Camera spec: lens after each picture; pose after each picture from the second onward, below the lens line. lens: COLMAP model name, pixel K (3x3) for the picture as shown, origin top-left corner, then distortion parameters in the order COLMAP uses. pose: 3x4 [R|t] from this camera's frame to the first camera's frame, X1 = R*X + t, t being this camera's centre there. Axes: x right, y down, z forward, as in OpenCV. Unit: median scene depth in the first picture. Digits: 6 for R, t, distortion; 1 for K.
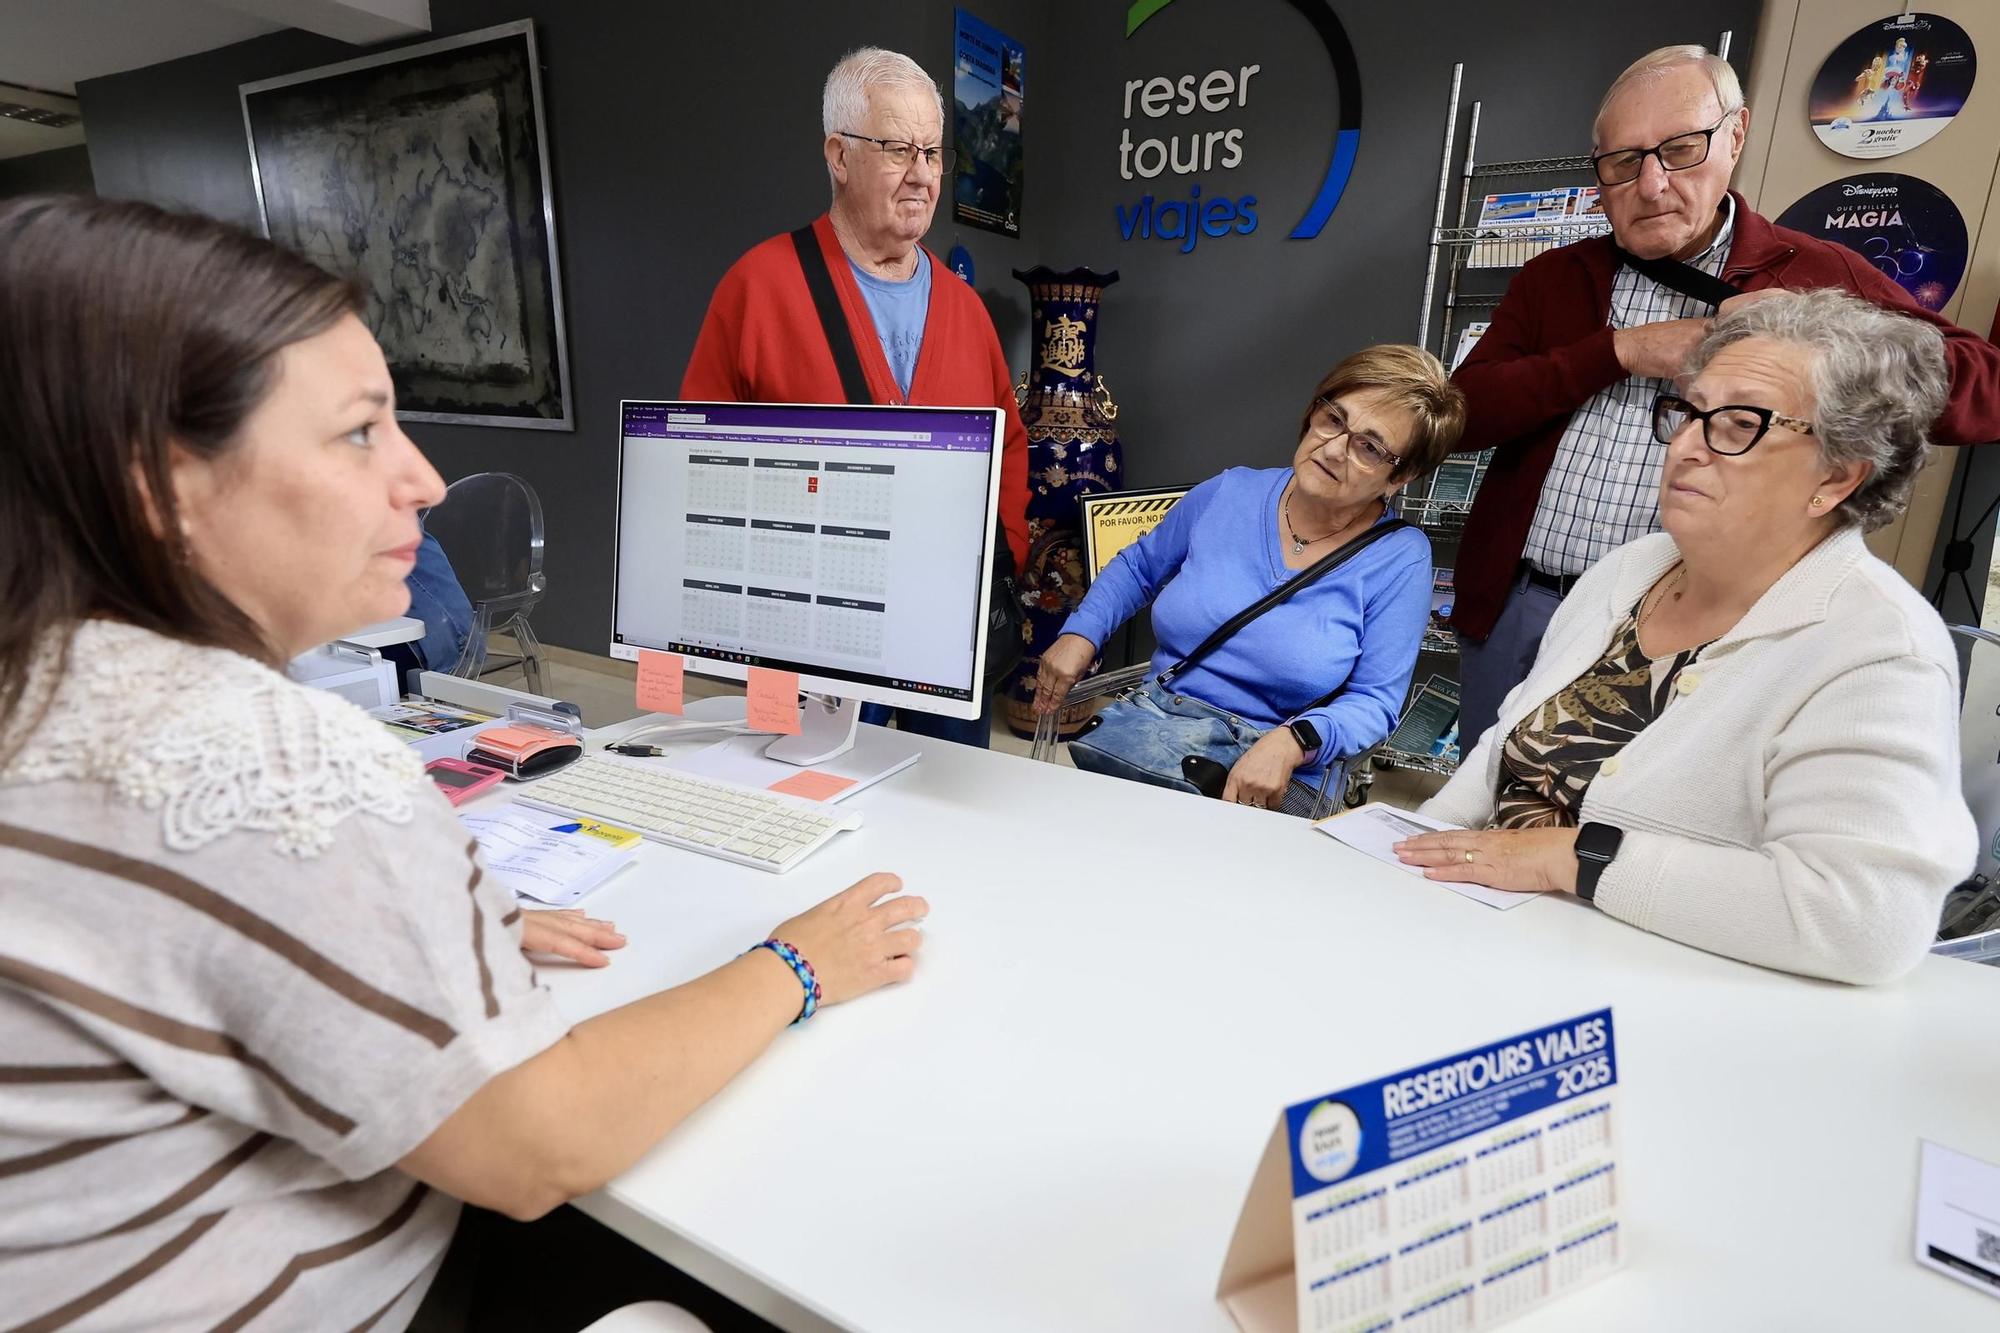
lens RADIAL K [[1104.0, 0, 993.5], [0, 1104.0, 677.6], [0, 0, 1]] dist [0.000321, -0.000080]
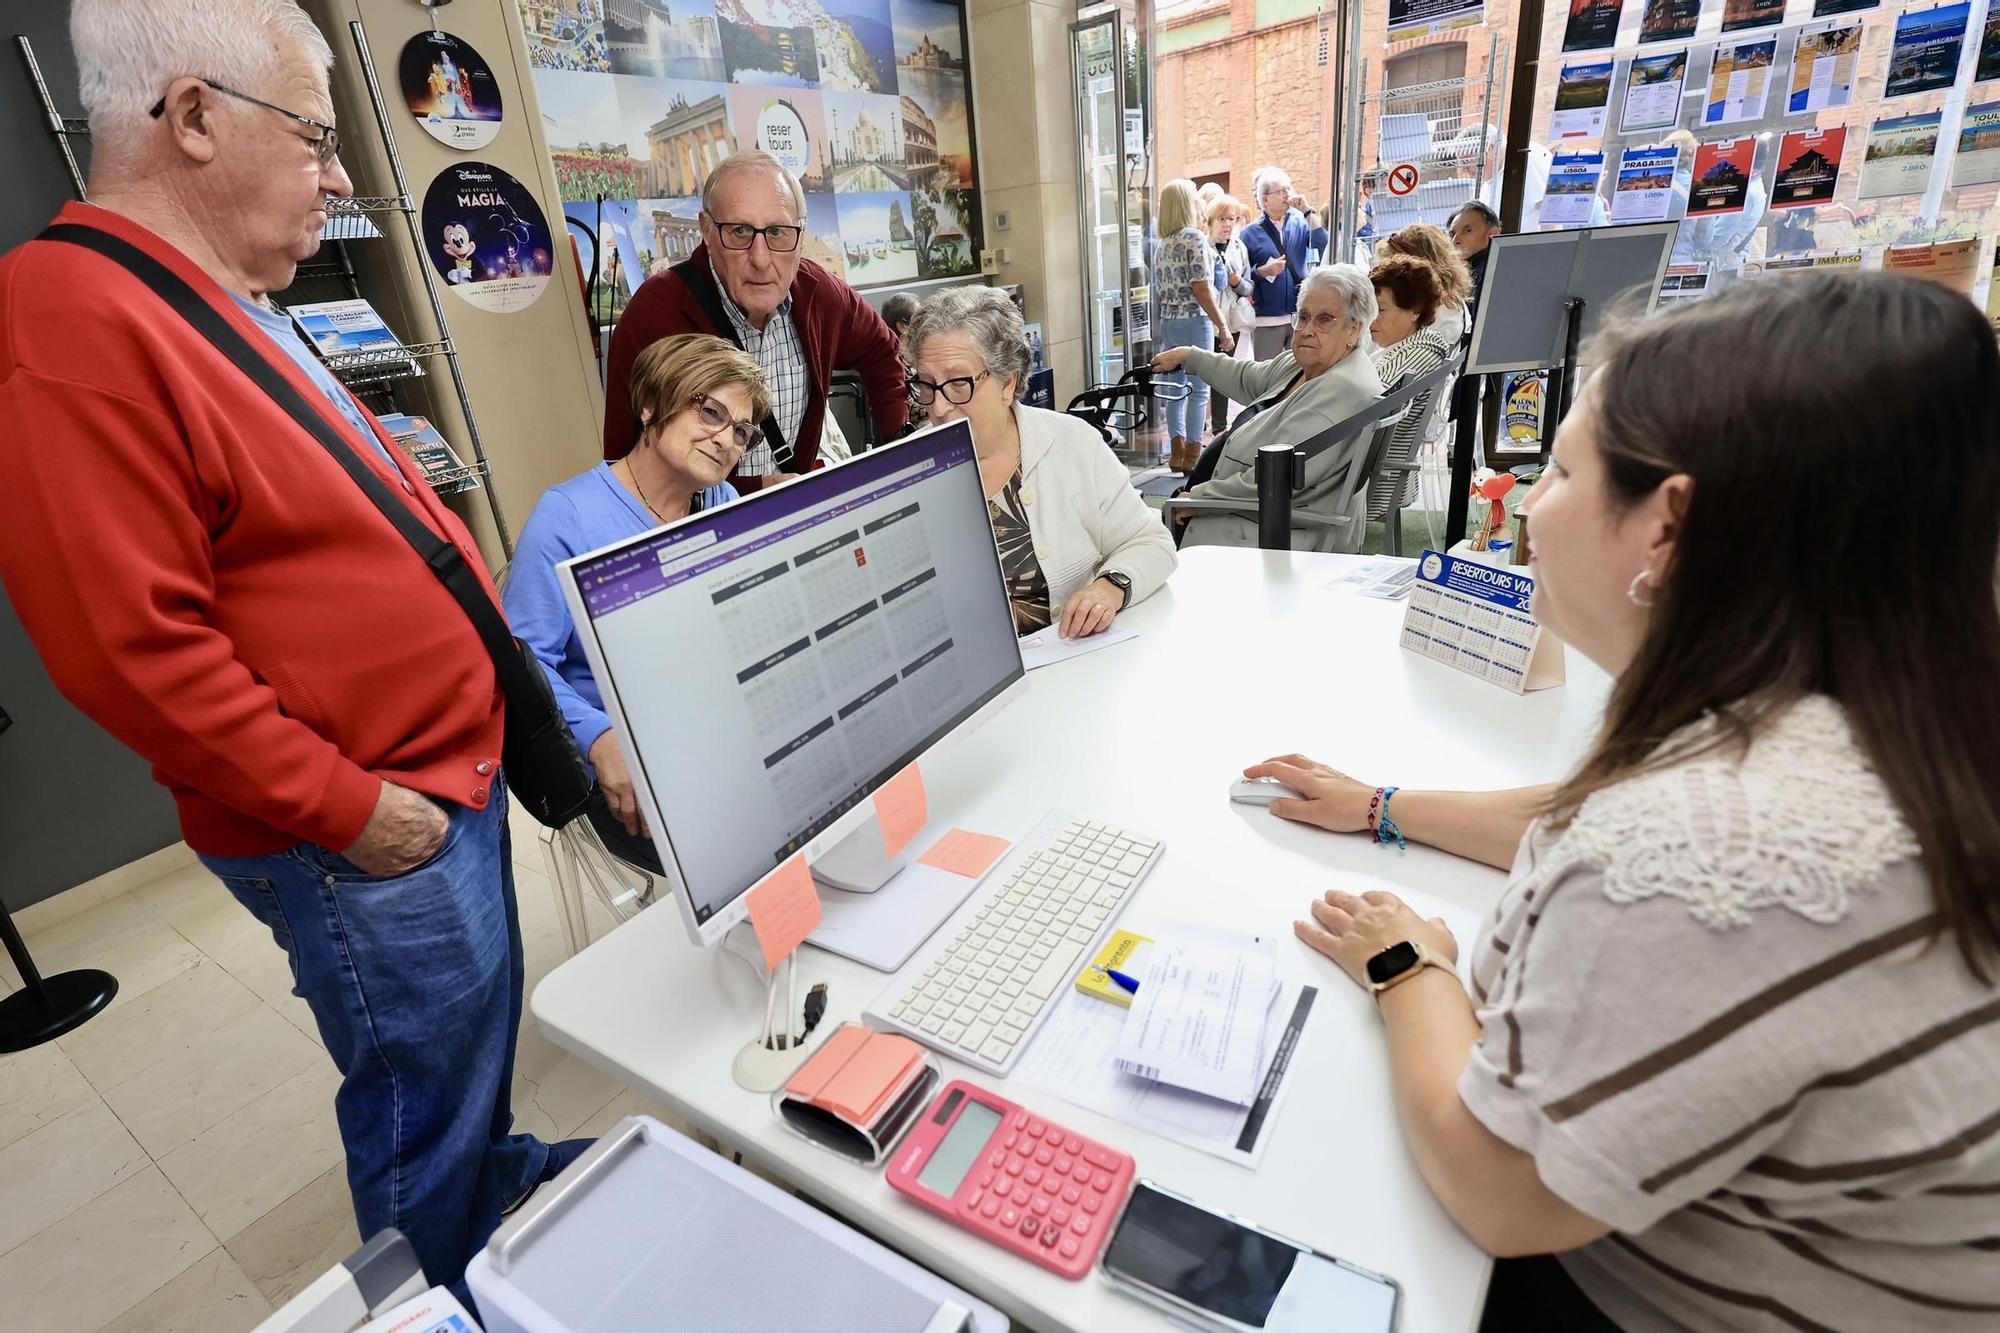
lens RADIAL K [[1018.8, 0, 993.9], [0, 1018.8, 659.7], [0, 0, 1]] dist [0.001033, -0.000088]
pose [[0.061449, -0.403676, 0.912836, -0.866267], [0.349800, 0.865270, 0.359093, -0.337073], [-0.934807, 0.297244, 0.194376, 0.744144]]
